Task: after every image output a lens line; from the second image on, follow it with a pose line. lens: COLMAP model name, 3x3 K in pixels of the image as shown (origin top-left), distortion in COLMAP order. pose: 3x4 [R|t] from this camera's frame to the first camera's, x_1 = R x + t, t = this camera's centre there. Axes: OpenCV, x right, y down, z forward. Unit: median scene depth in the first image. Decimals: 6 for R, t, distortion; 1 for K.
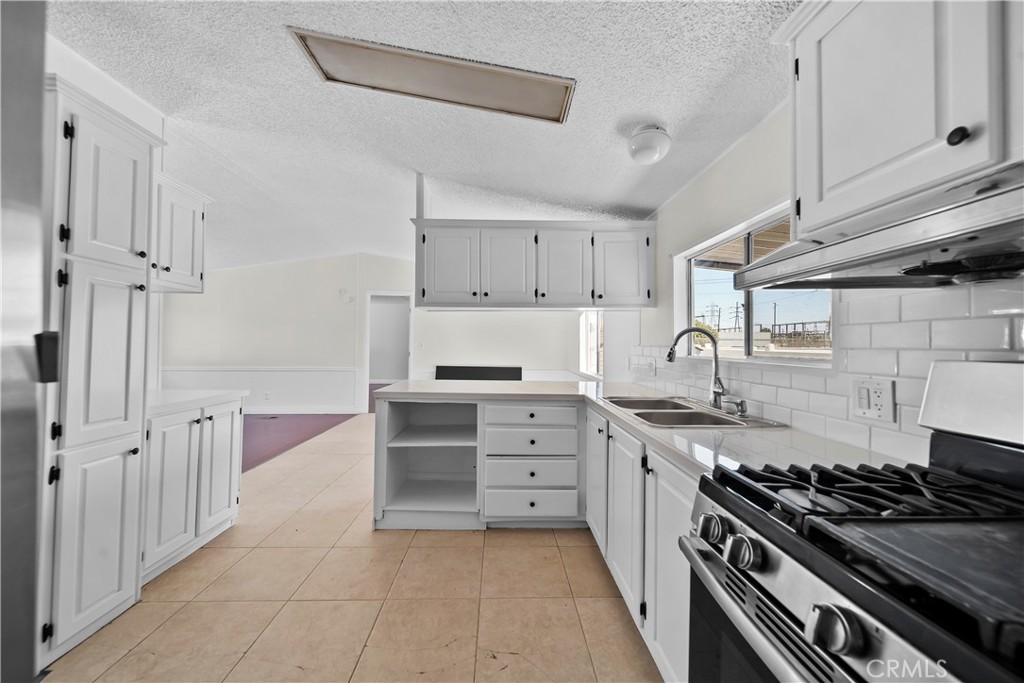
lens RADIAL K [[362.5, 0, 512.9], [0, 362.5, 339.7], [0, 0, 1]] dist [0.002377, -0.000287]
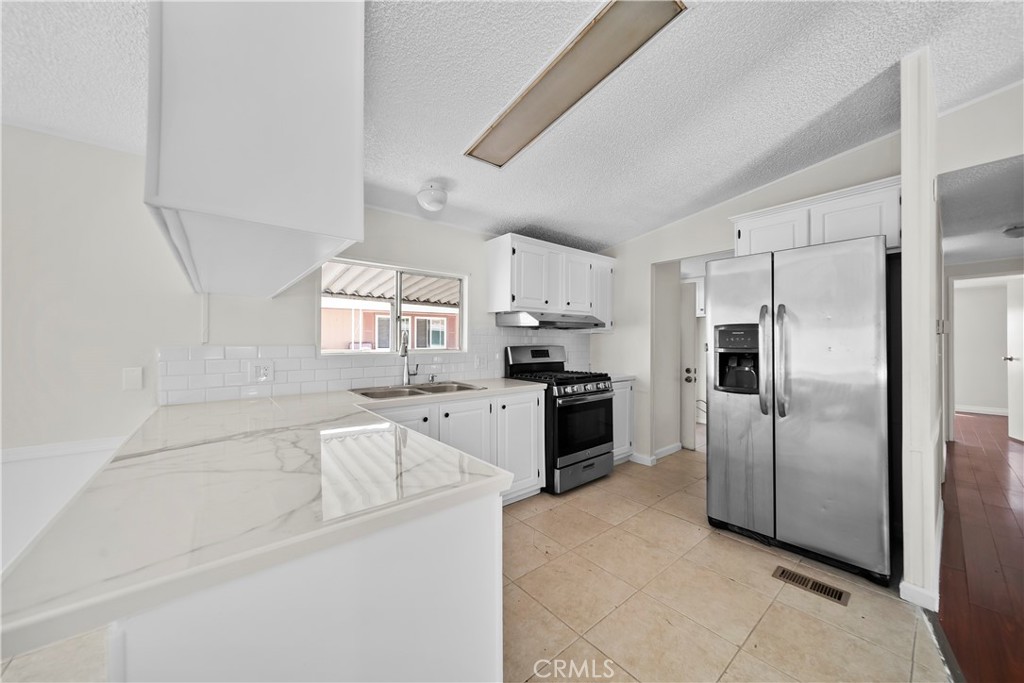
lens RADIAL K [[358.0, 0, 512.6], [0, 358.0, 339.2], [0, 0, 1]] dist [-0.000133, -0.000008]
pose [[-0.611112, -0.004234, 0.791533, -1.022966], [-0.019283, 0.999769, -0.009540, 0.004936], [-0.791309, -0.021093, -0.611052, 1.833936]]
